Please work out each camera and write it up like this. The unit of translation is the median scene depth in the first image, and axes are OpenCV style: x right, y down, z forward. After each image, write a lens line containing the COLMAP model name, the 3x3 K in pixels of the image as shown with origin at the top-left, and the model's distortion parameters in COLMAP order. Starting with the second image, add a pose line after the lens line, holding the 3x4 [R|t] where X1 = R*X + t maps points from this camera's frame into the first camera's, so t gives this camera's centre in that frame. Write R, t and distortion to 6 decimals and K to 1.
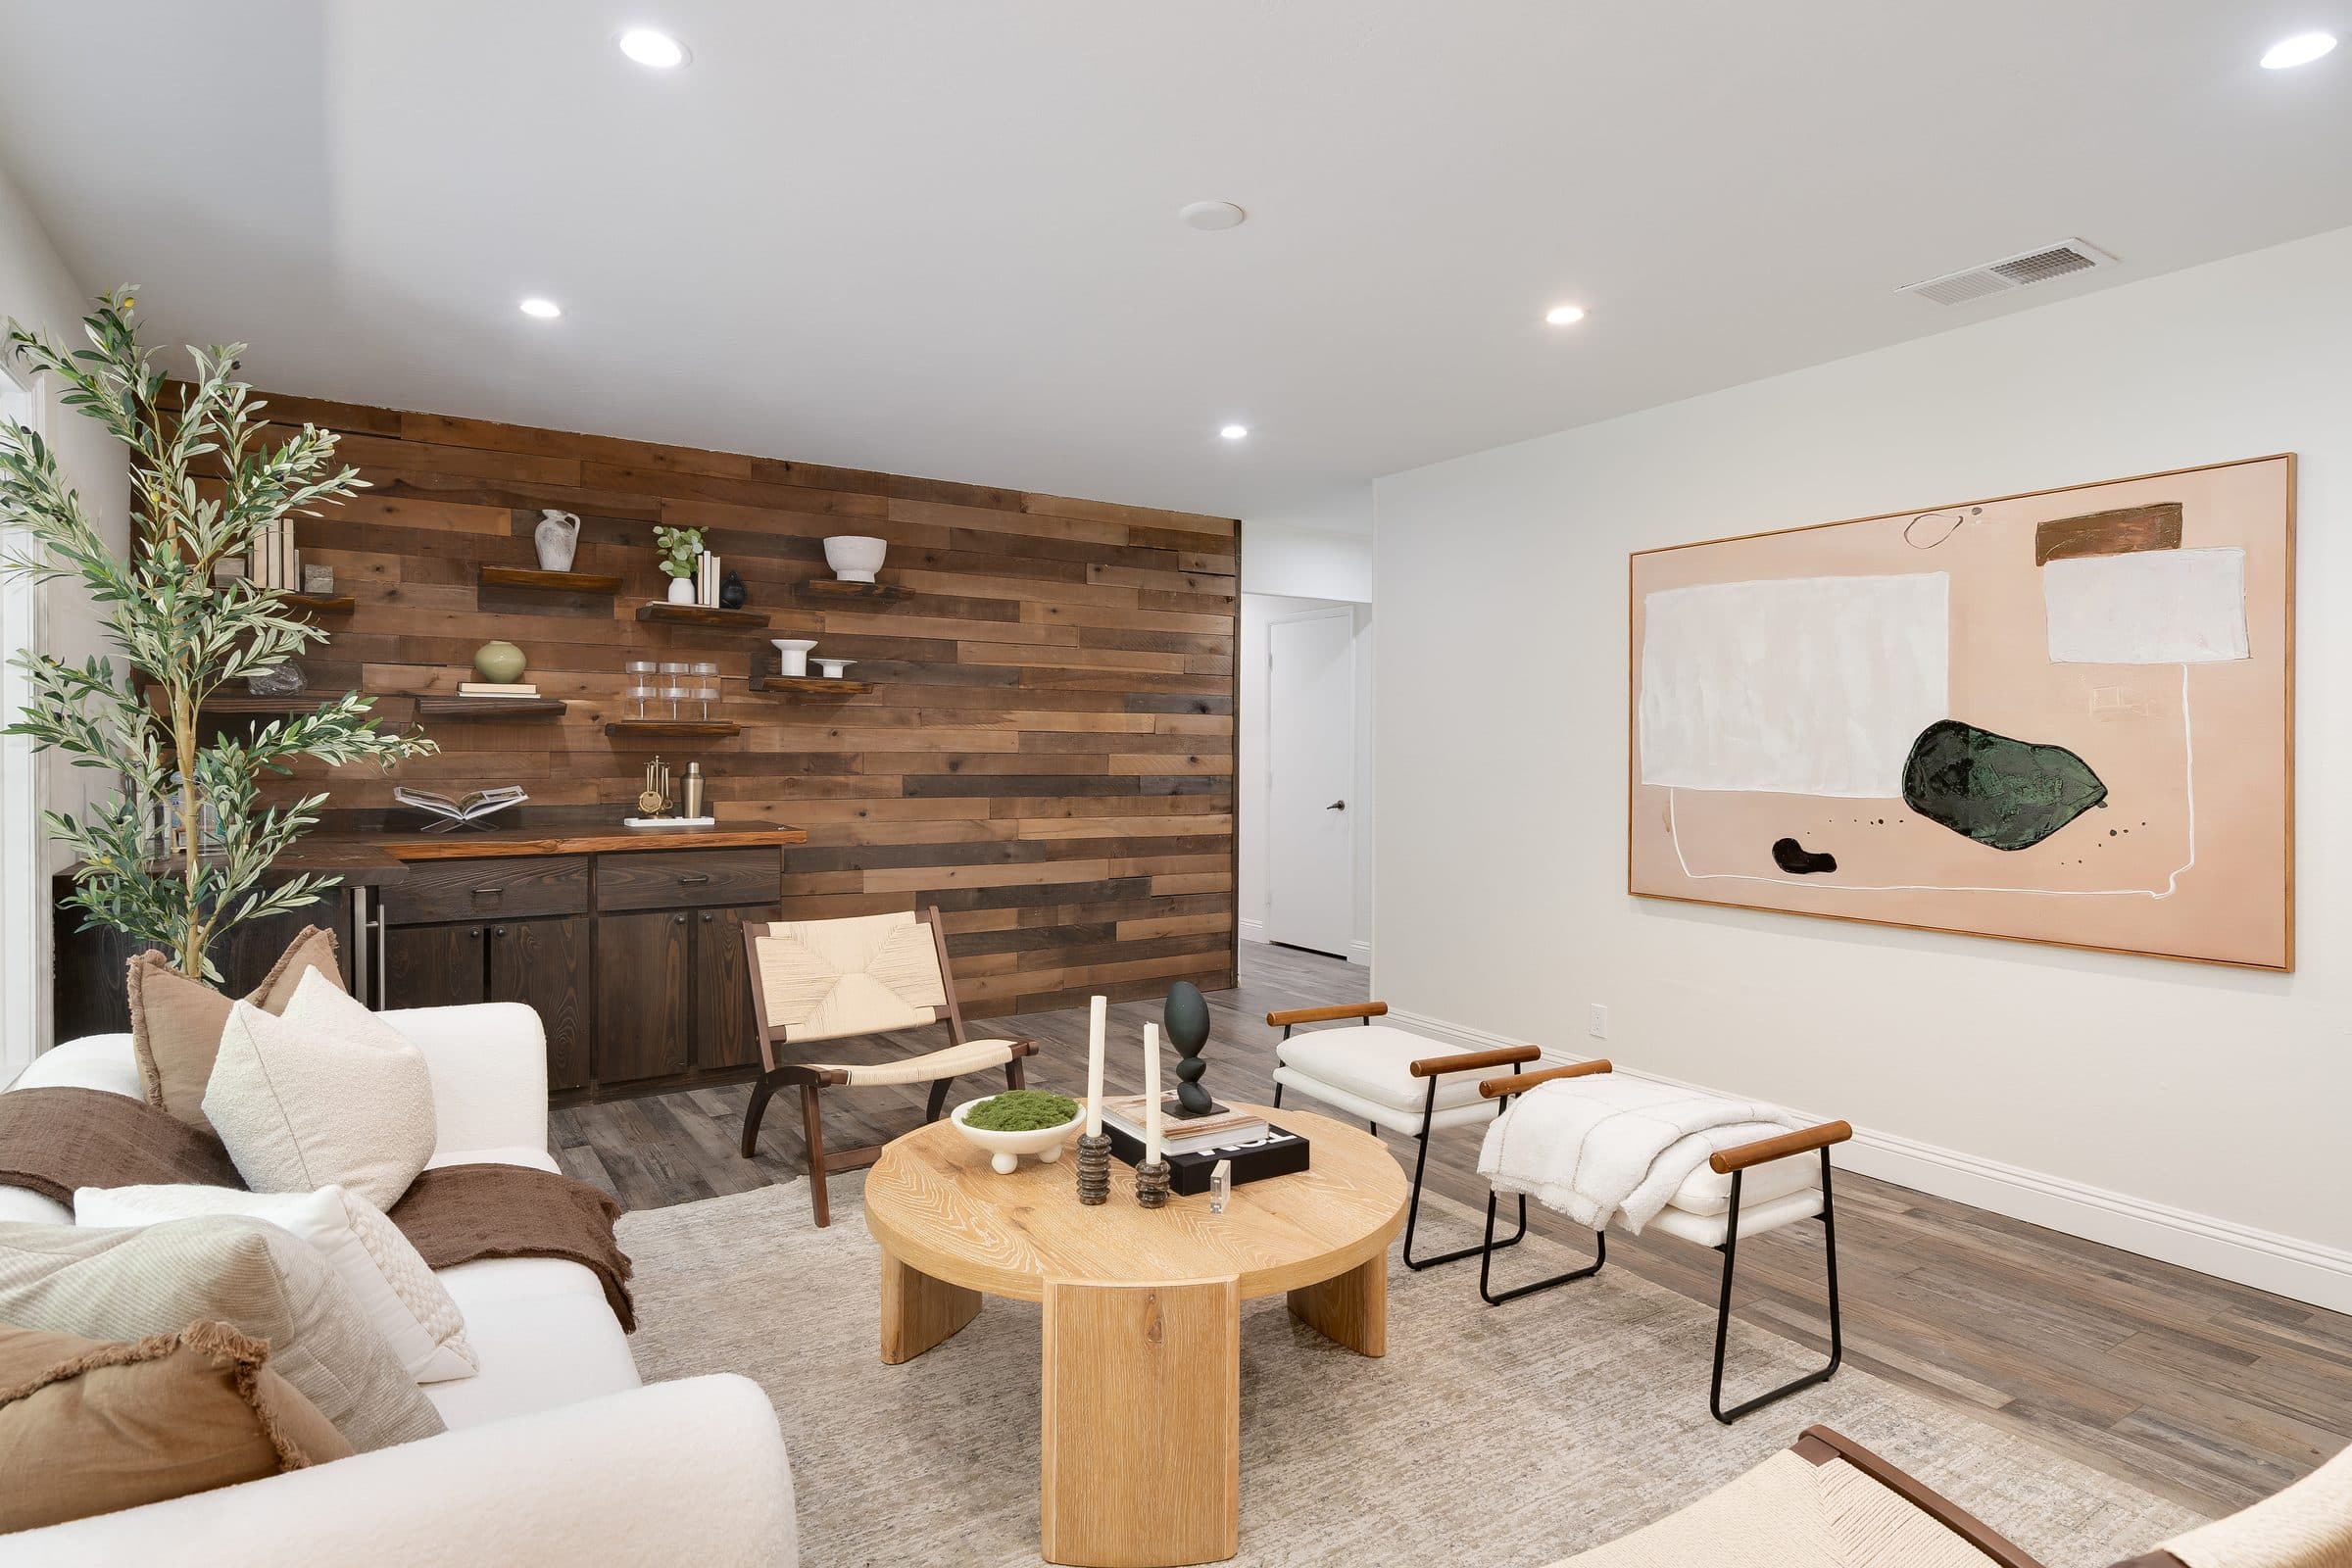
lens RADIAL K [[1263.0, 0, 1170.7], [0, 1263.0, 757.9], [0, 0, 1]] dist [0.001950, 0.000127]
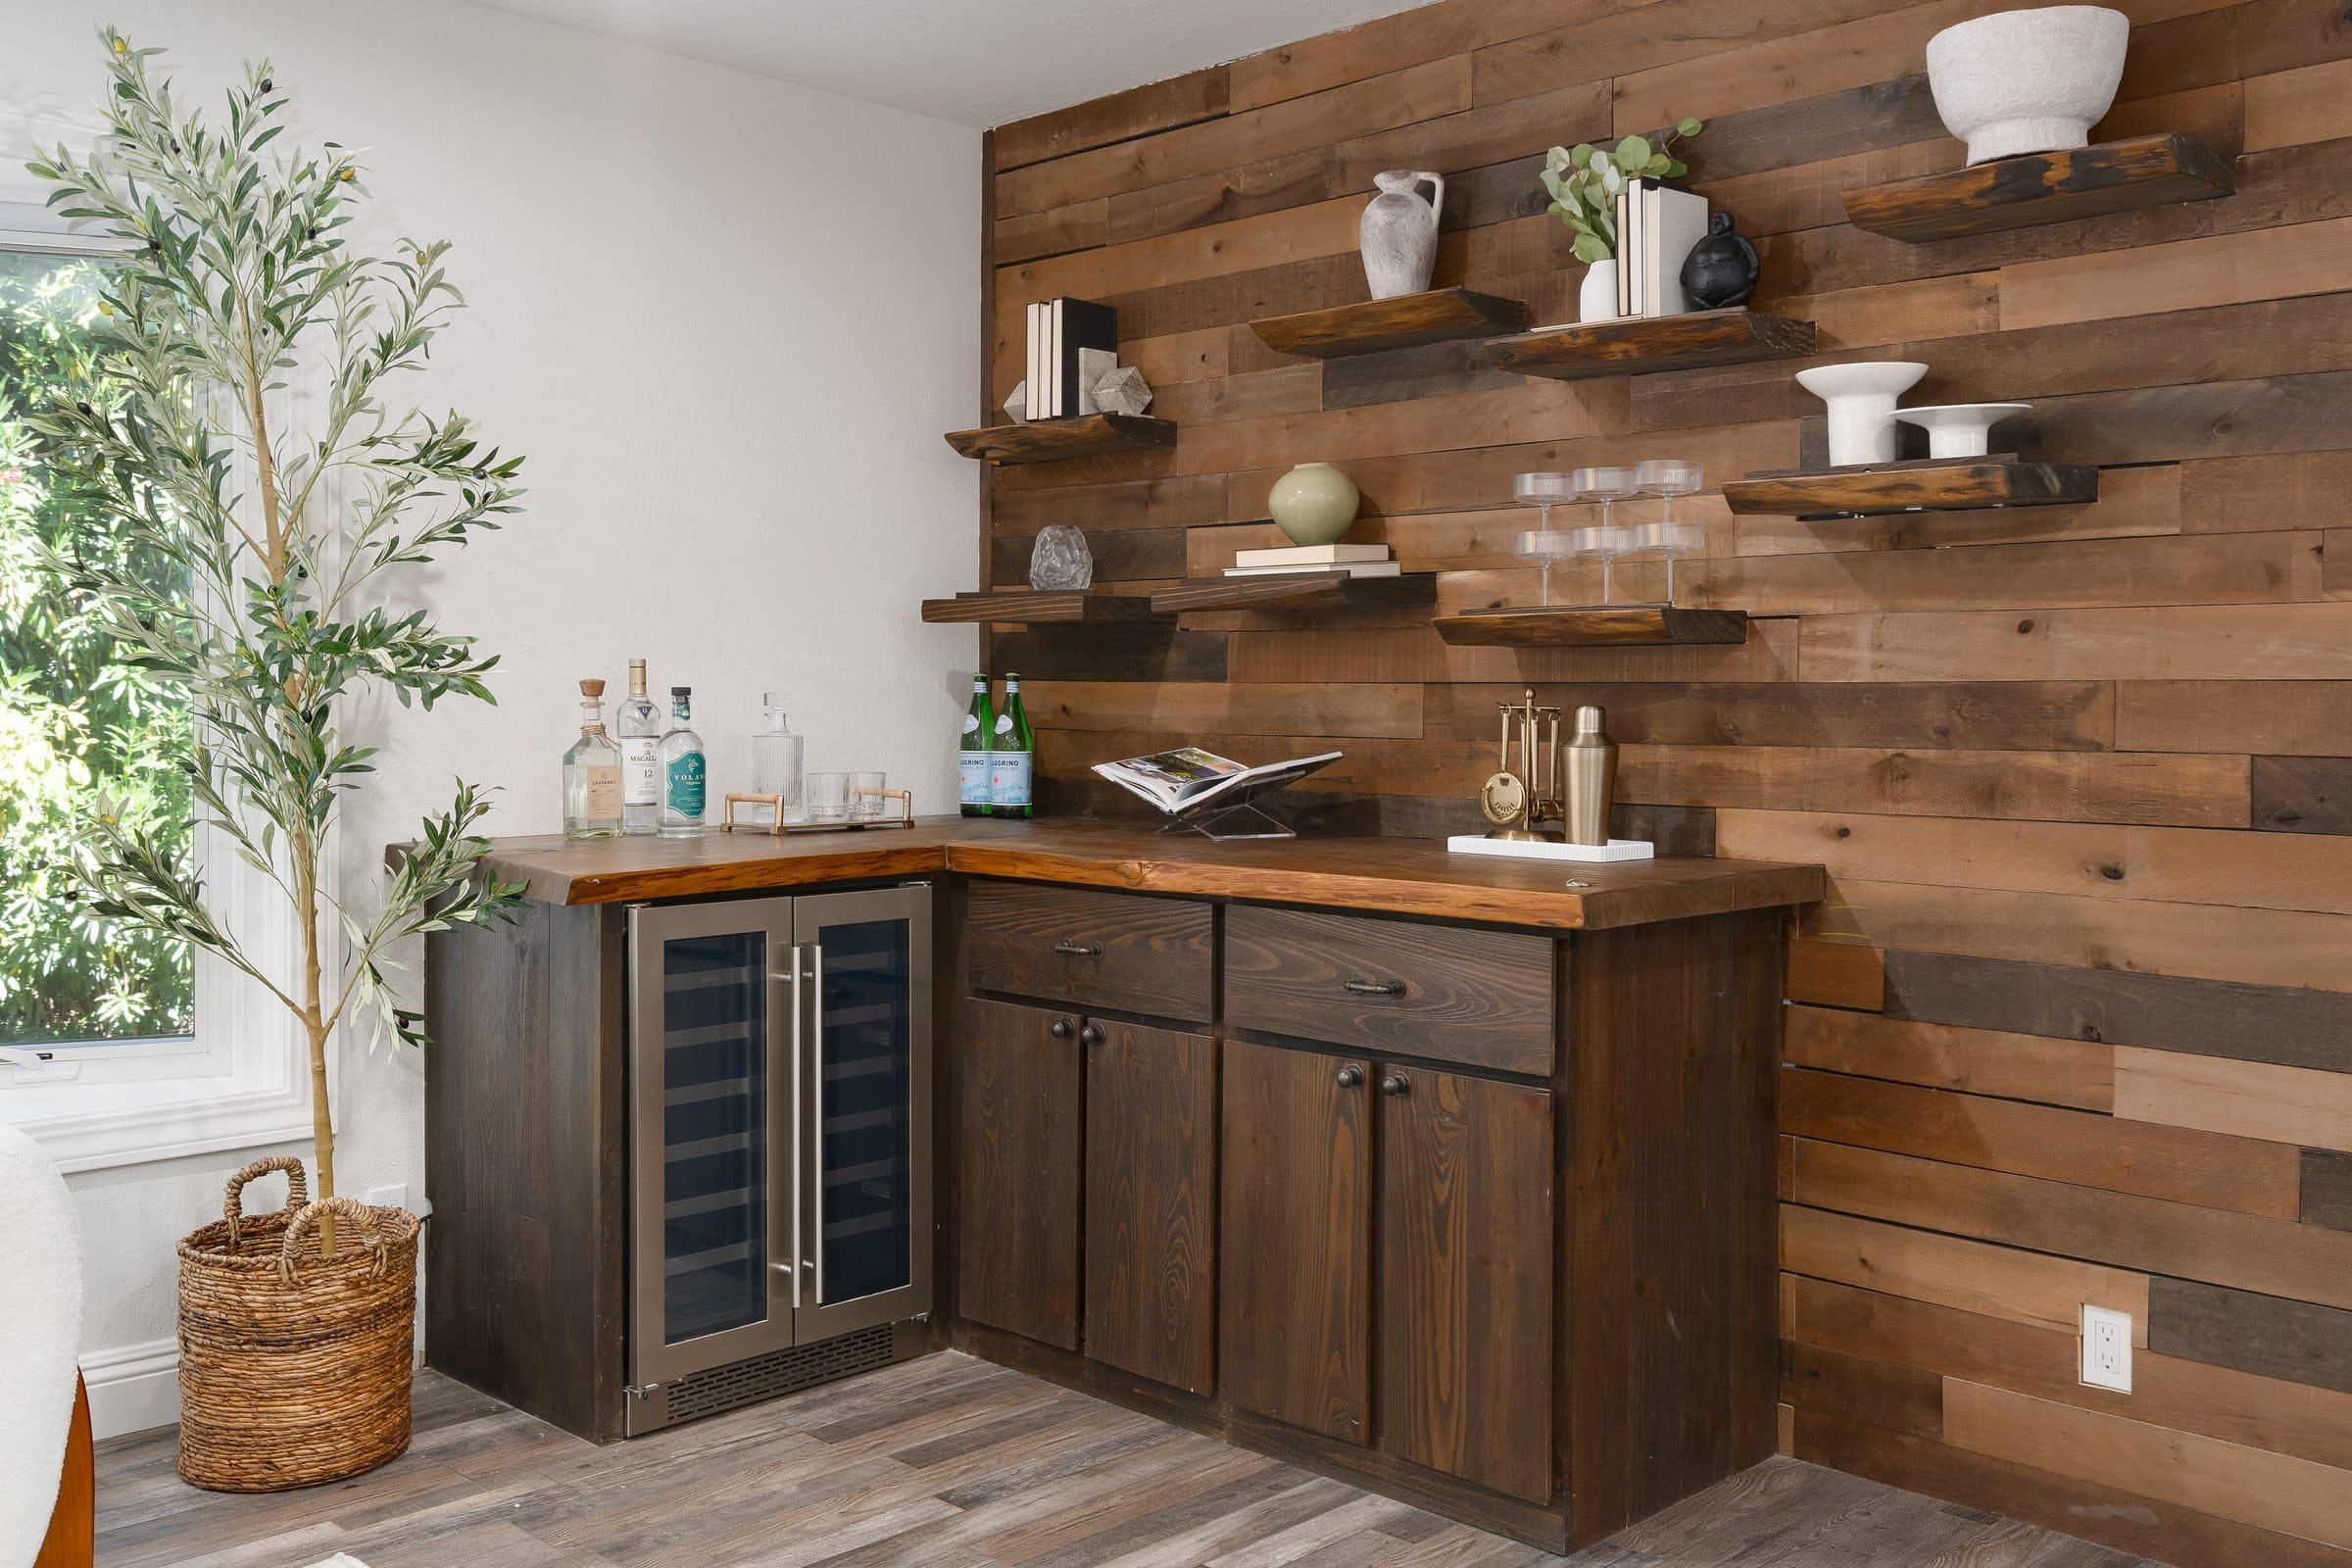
lens RADIAL K [[2110.8, 0, 1169.9], [0, 2110.8, 711.5], [0, 0, 1]] dist [-0.003247, 0.009002]
pose [[0.213537, 0.002415, -0.976932, 0.236539], [-0.011073, 0.999939, 0.000052, 0.006052], [0.976872, 0.010806, 0.213551, 0.658999]]
